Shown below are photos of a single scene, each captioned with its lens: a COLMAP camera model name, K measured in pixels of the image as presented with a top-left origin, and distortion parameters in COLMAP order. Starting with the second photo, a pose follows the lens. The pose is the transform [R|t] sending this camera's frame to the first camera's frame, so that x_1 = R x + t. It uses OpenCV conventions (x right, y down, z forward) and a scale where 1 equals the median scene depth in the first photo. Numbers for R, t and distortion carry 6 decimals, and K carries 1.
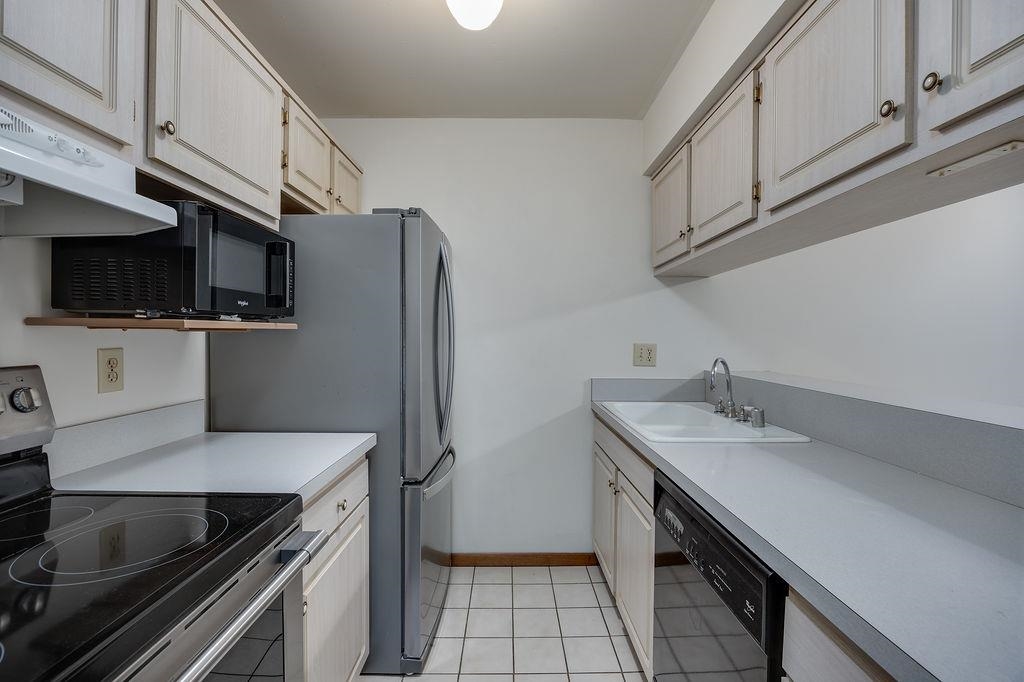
lens RADIAL K [[447.4, 0, 517.6], [0, 447.4, 341.5], [0, 0, 1]] dist [-0.024235, 0.000831]
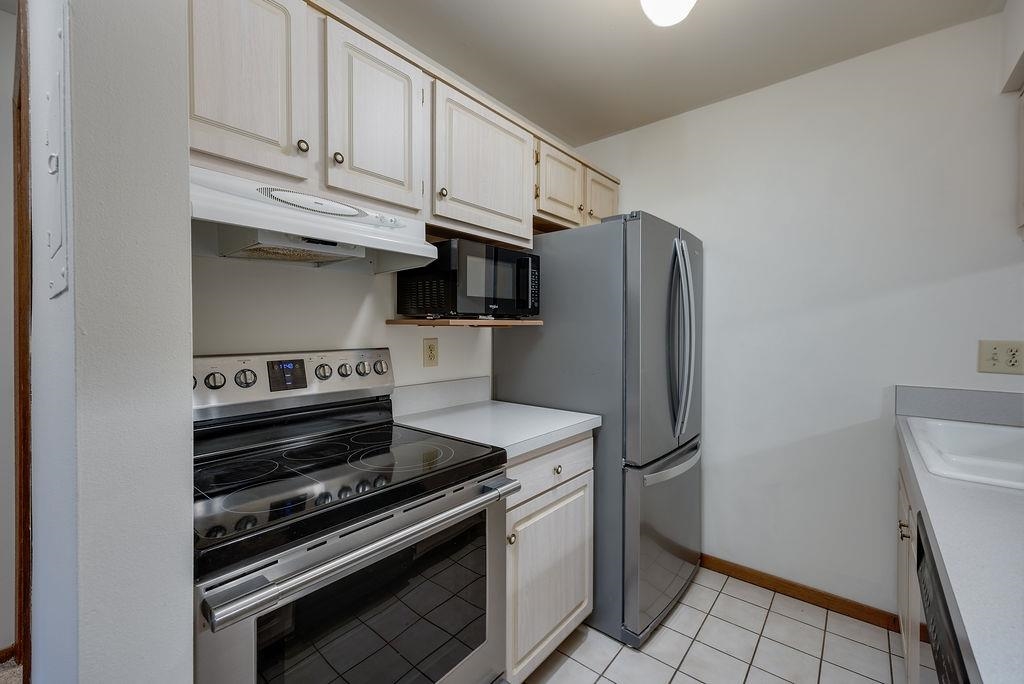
lens RADIAL K [[429.6, 0, 513.1], [0, 429.6, 336.4], [0, 0, 1]] dist [0.004000, 0.000142]
pose [[0.760148, 0.006845, -0.649714, 0.226971], [-0.006223, 0.999975, 0.003255, 0.000930], [0.649721, 0.001568, 0.760172, 0.020643]]
